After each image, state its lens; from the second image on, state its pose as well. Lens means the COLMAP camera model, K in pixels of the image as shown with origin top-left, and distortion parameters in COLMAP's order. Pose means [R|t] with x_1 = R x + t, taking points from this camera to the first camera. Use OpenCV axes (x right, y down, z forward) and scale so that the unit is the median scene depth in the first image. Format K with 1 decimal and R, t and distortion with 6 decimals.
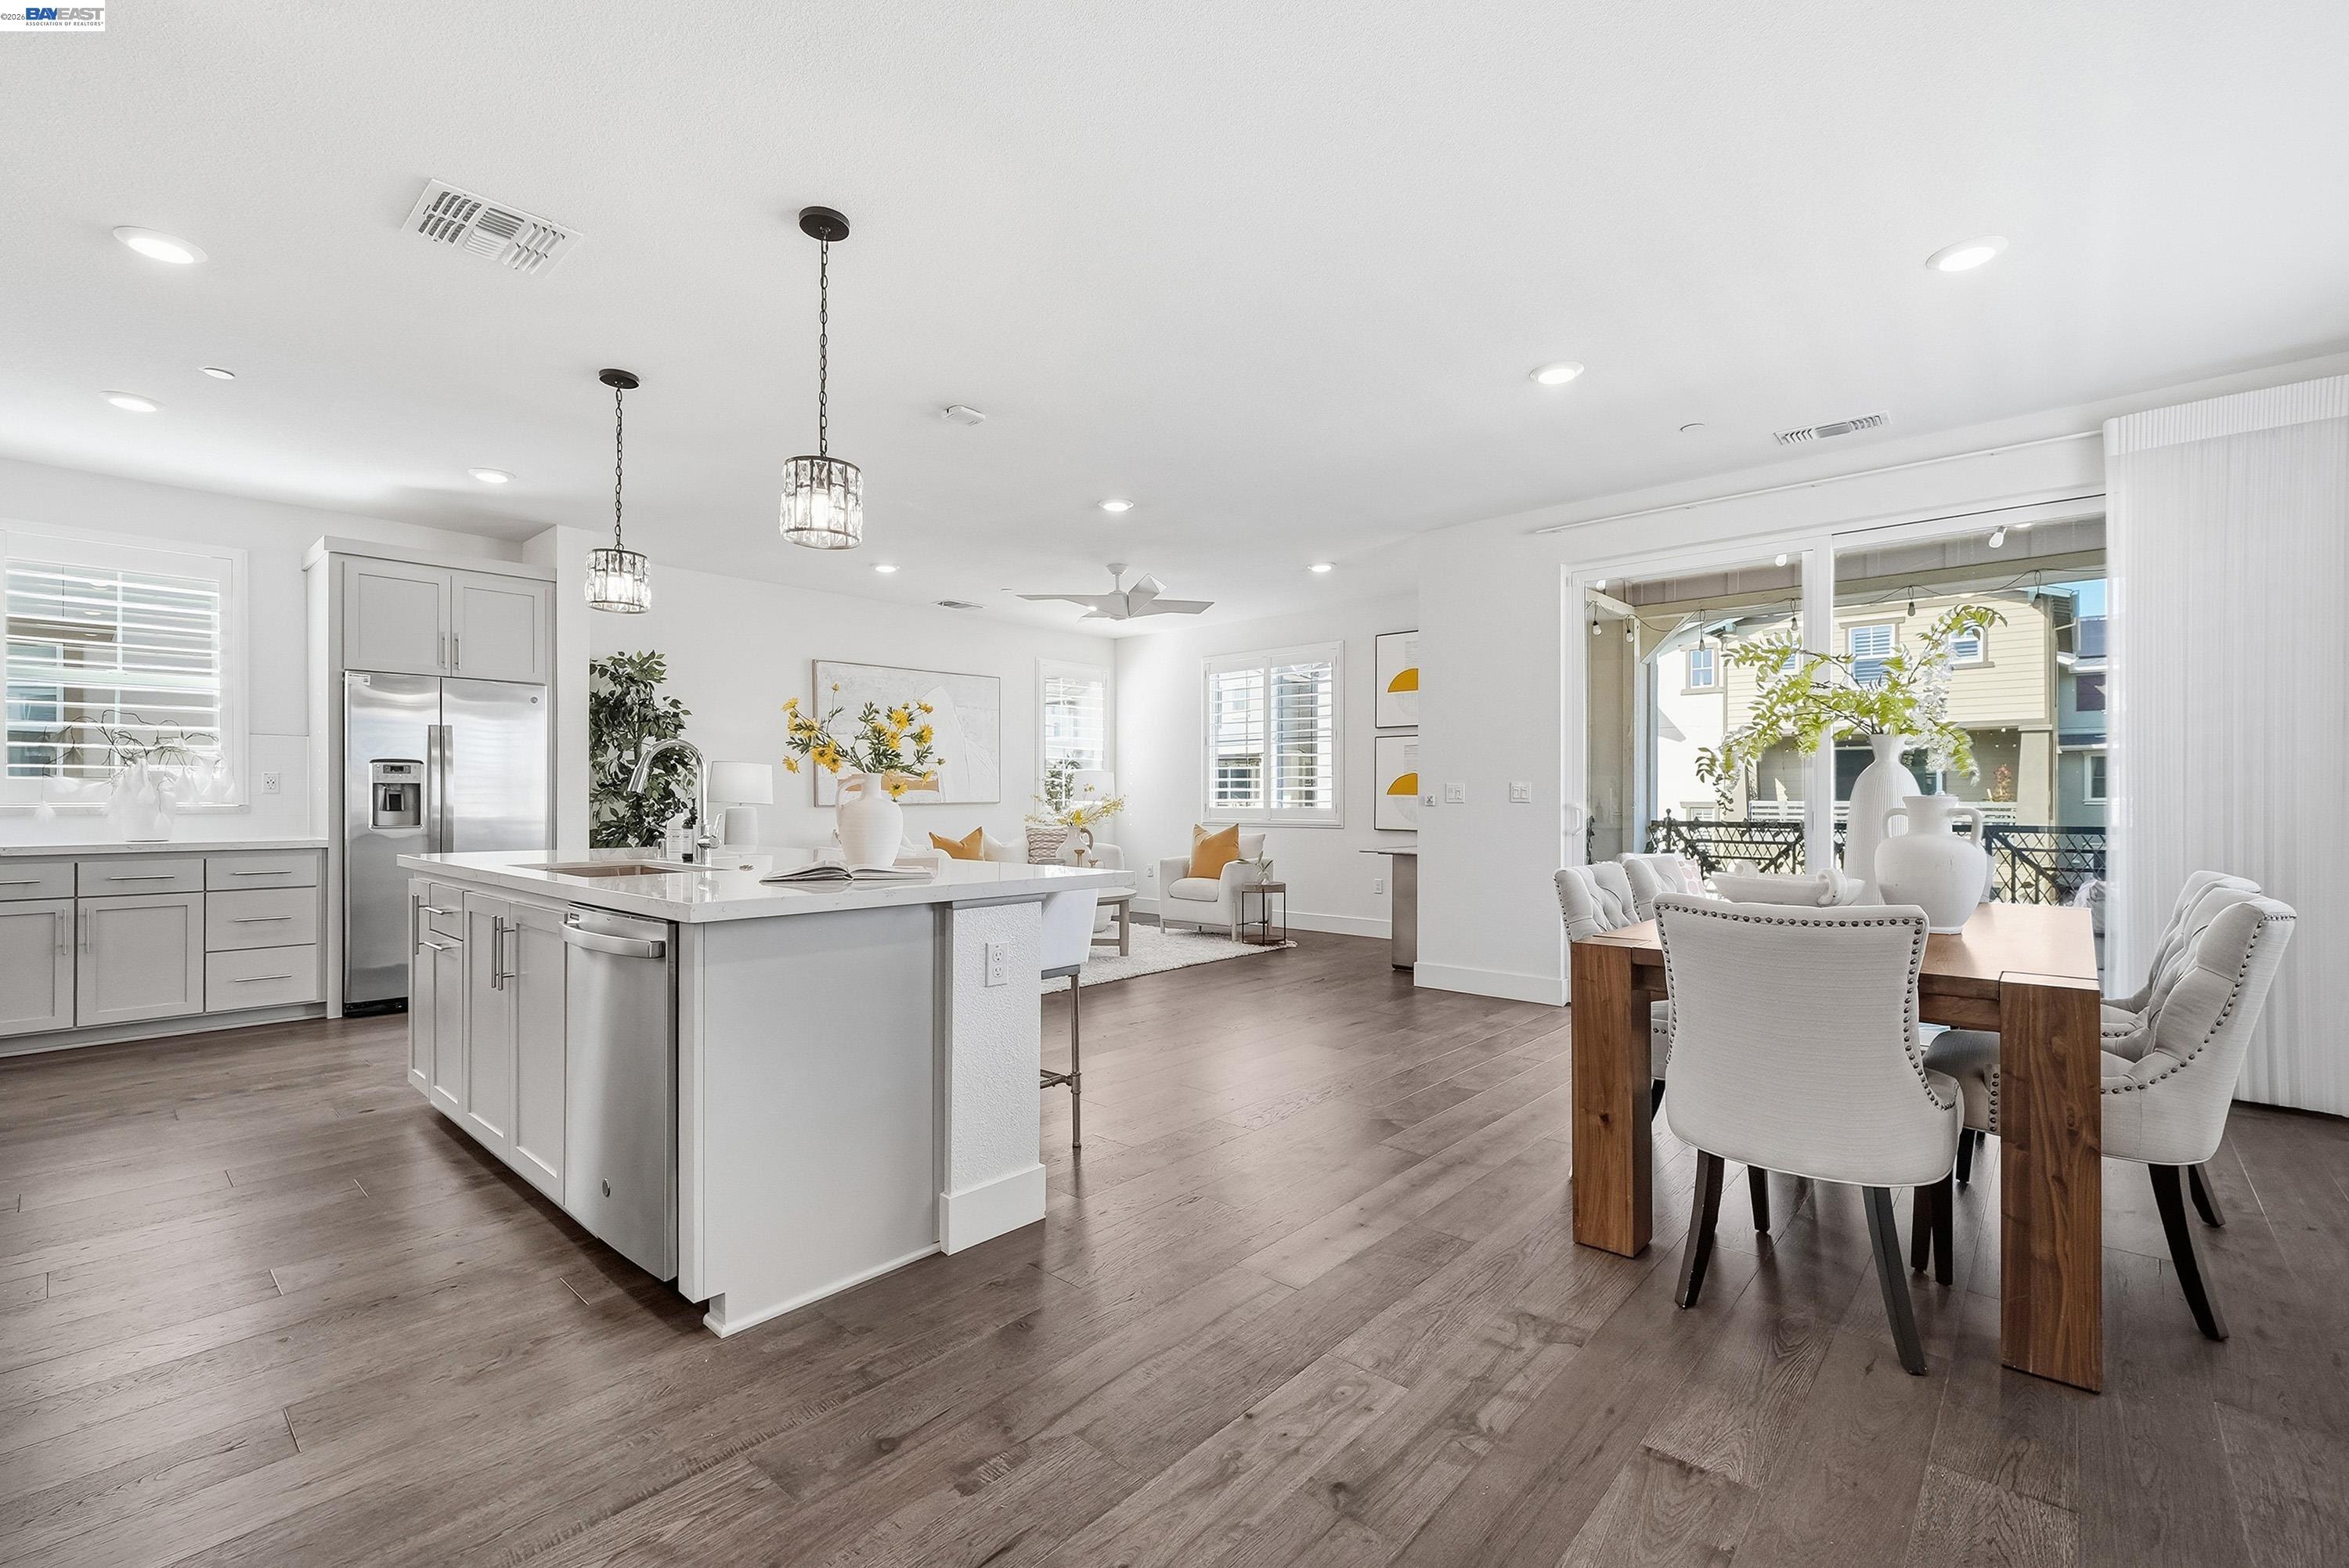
lens RADIAL K [[1011.6, 0, 1183.6], [0, 1011.6, 800.1], [0, 0, 1]] dist [-0.000117, 0.000661]
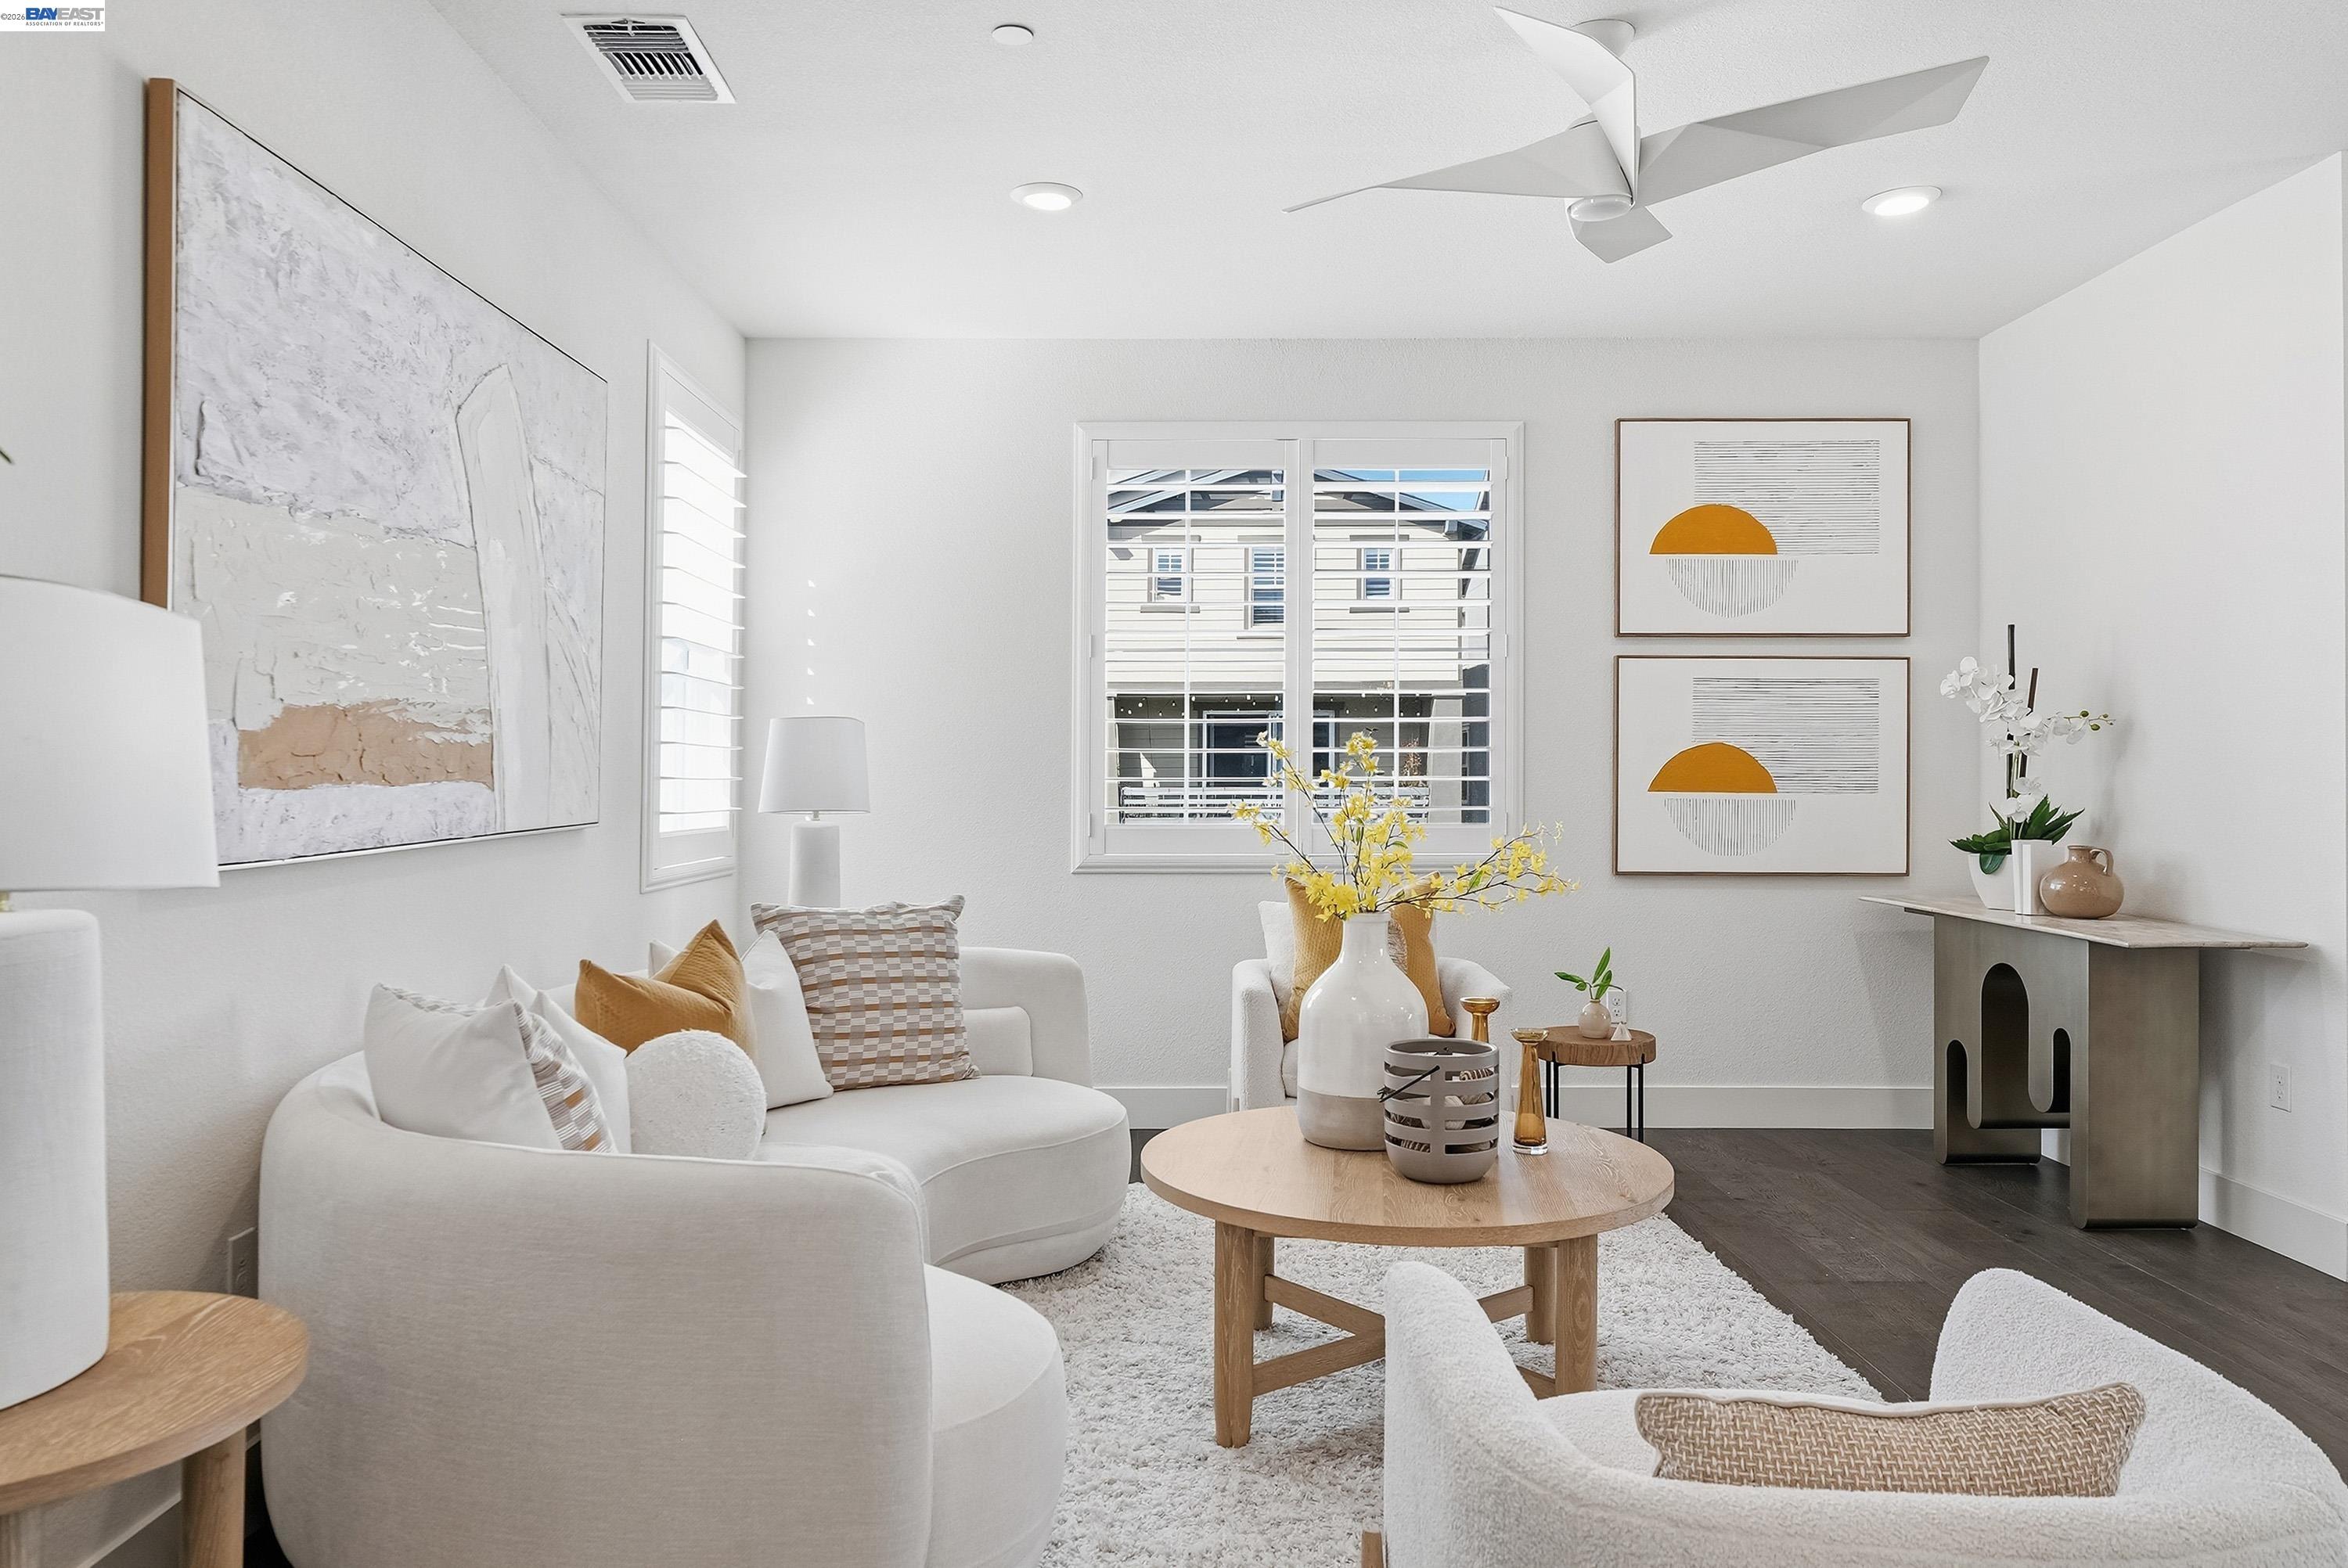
lens RADIAL K [[1585.2, 0, 1162.0], [0, 1585.2, 769.2], [0, 0, 1]] dist [-0.001342, -0.001030]
pose [[0.747619, 0.003280, 0.664120, -0.642386], [0.001522, 0.999977, -0.006652, -0.017057], [-0.664127, 0.005984, 0.747596, 1.015726]]
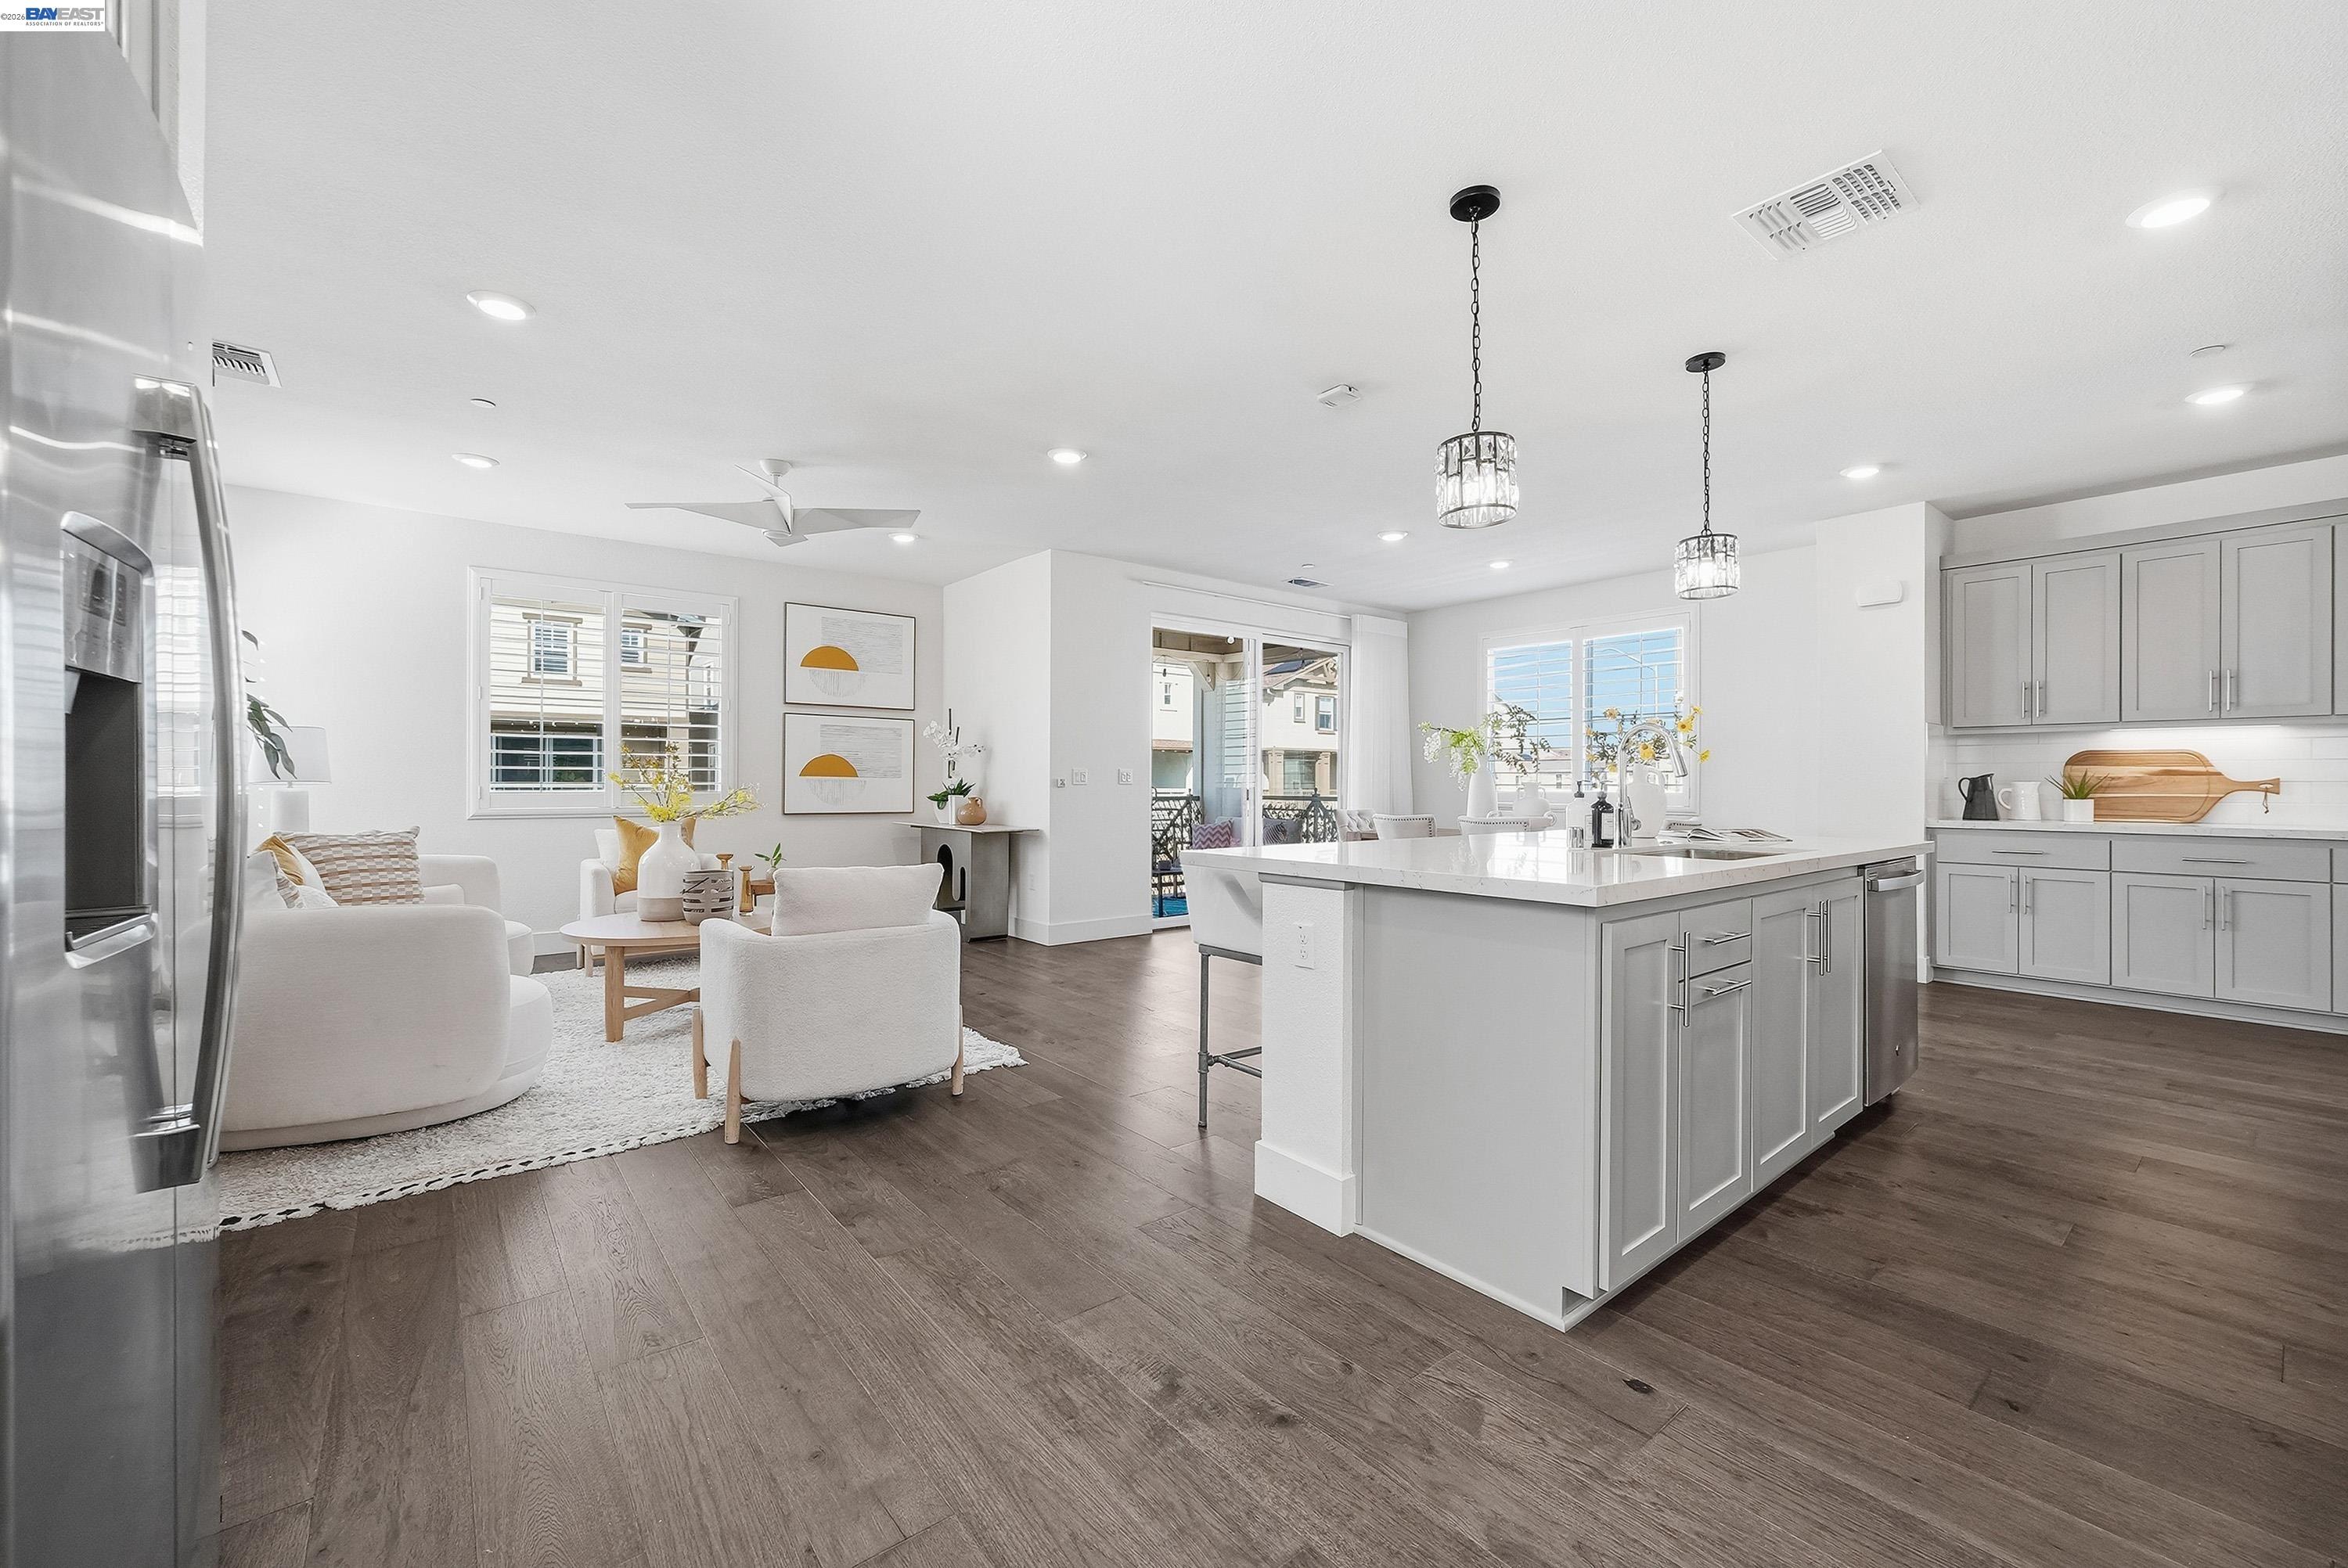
lens RADIAL K [[926.5, 0, 1178.5], [0, 926.5, 789.5], [0, 0, 1]] dist [-0.010477, 0.000175]
pose [[0.161641, -0.006949, 0.986825, -0.935440], [-0.001672, 0.999972, 0.007315, 0.000078], [-0.986848, -0.002832, 0.161625, 0.828792]]
